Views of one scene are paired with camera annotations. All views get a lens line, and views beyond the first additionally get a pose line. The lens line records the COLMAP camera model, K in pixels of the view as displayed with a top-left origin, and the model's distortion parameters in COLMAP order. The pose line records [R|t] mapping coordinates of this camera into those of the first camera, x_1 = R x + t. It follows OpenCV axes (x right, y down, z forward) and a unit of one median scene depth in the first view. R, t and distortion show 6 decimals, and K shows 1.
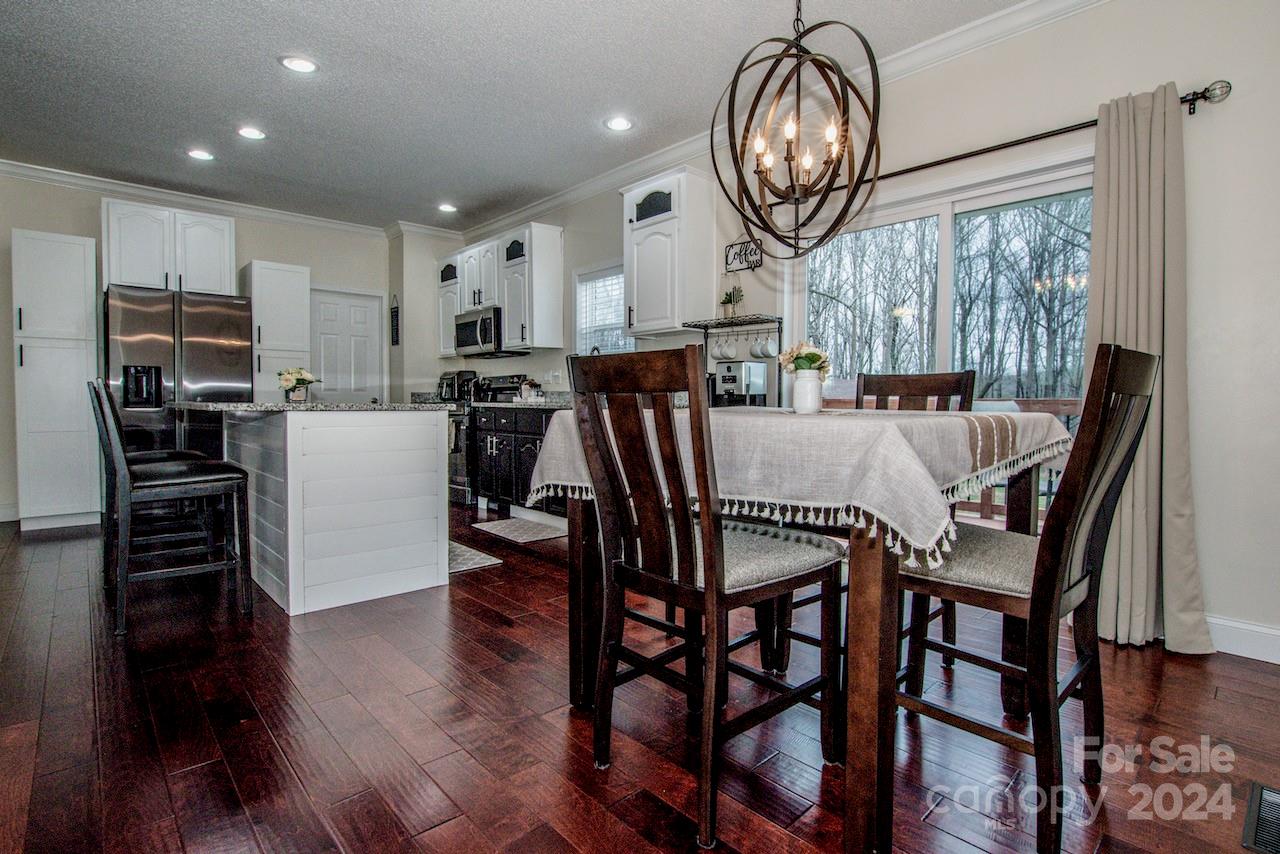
lens RADIAL K [[625.9, 0, 636.5], [0, 625.9, 423.4], [0, 0, 1]] dist [-0.024048, 0.000706]
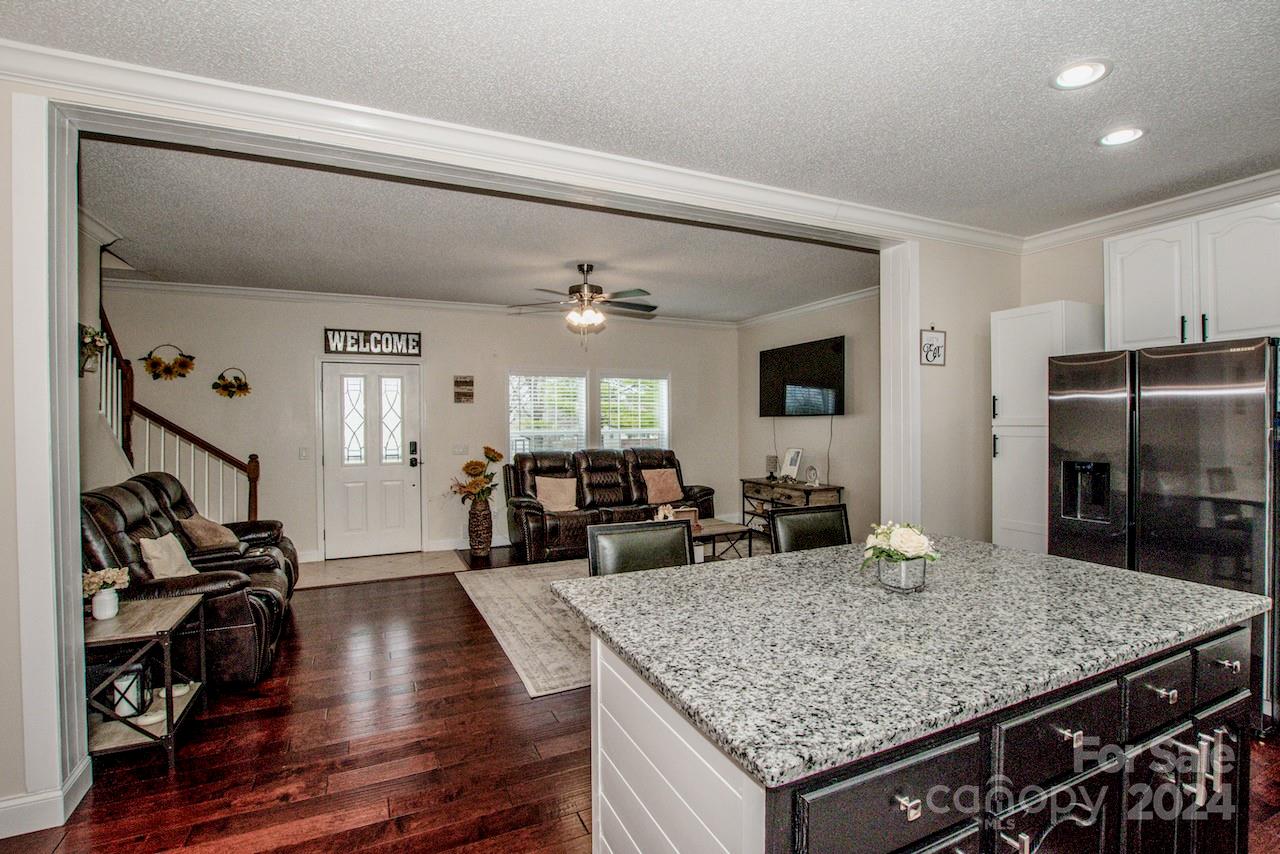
lens RADIAL K [[586.0, 0, 662.9], [0, 586.0, 425.3], [0, 0, 1]] dist [-0.028621, 0.000006]
pose [[-0.276692, 0.000654, -0.960958, -0.018760], [-0.032230, 0.999431, 0.009960, -0.110816], [0.960418, 0.033728, -0.276513, 0.609948]]
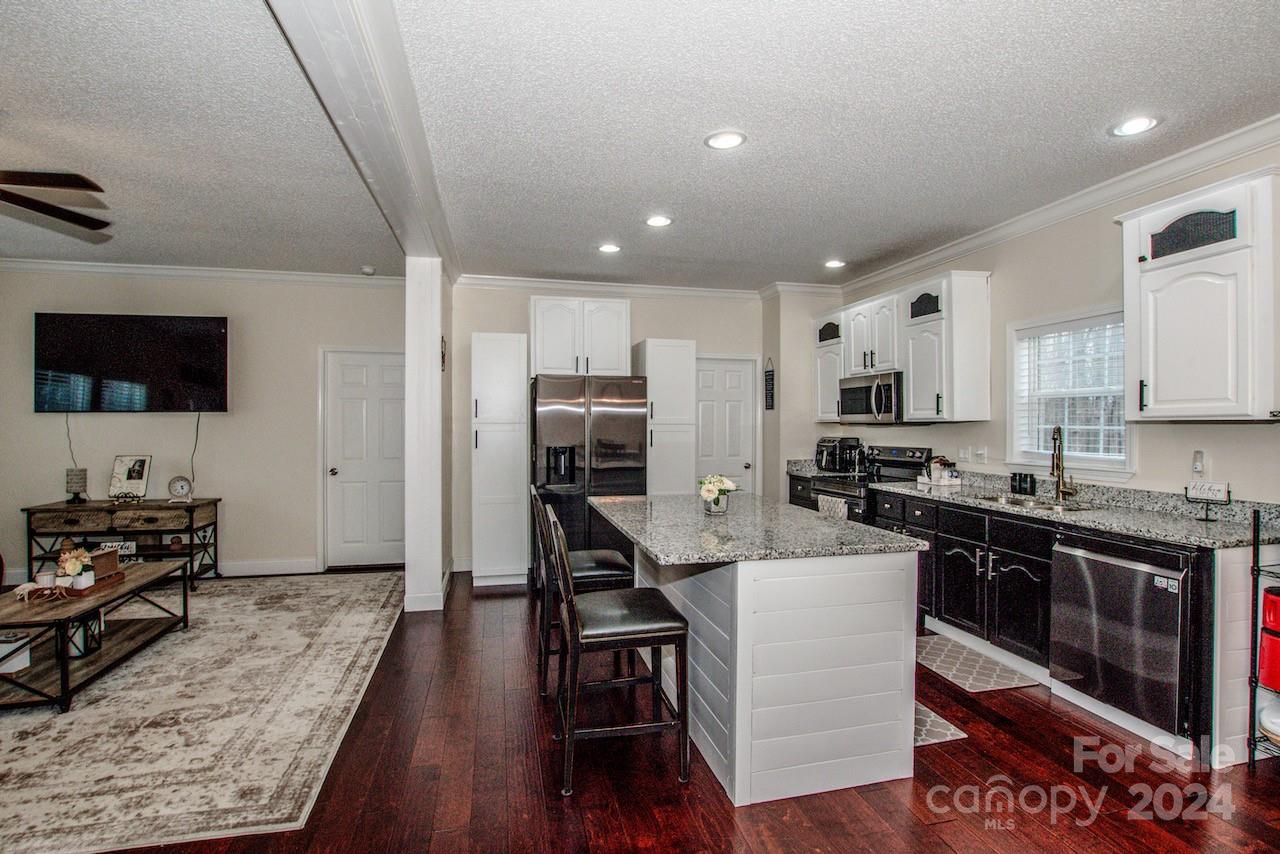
lens RADIAL K [[592.6, 0, 637.1], [0, 592.6, 428.8], [0, 0, 1]] dist [-0.024755, 0.000703]
pose [[0.874897, -0.002337, -0.484303, -0.151958], [-0.010988, 0.999635, -0.024674, -0.087739], [0.484184, 0.026909, 0.874552, 0.124295]]
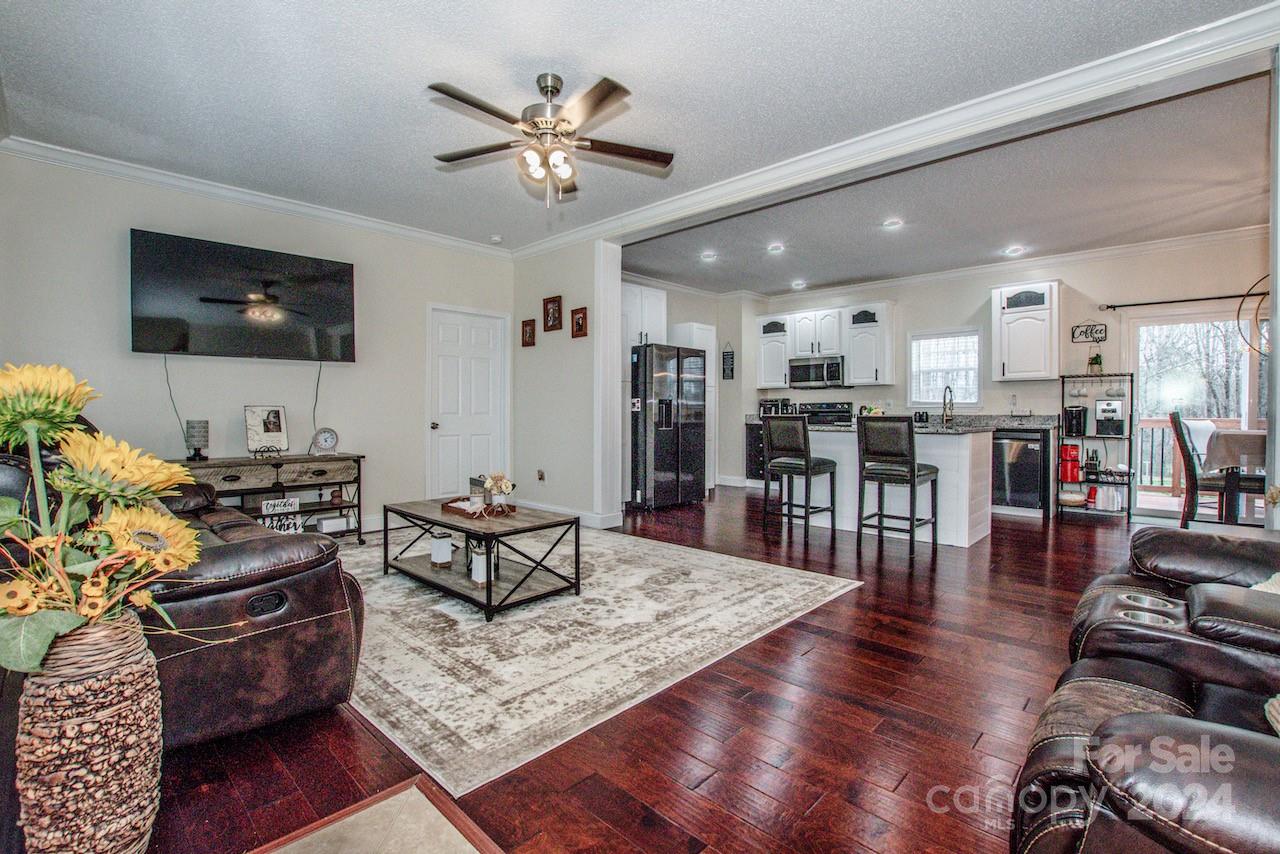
lens RADIAL K [[573.4, 0, 643.4], [0, 573.4, 421.0], [0, 0, 1]] dist [-0.036266, 0.006668]
pose [[0.997946, -0.008587, 0.063488, -0.799725], [0.009709, 0.999802, -0.017388, -0.019619], [-0.063326, 0.017968, 0.997831, -0.281758]]
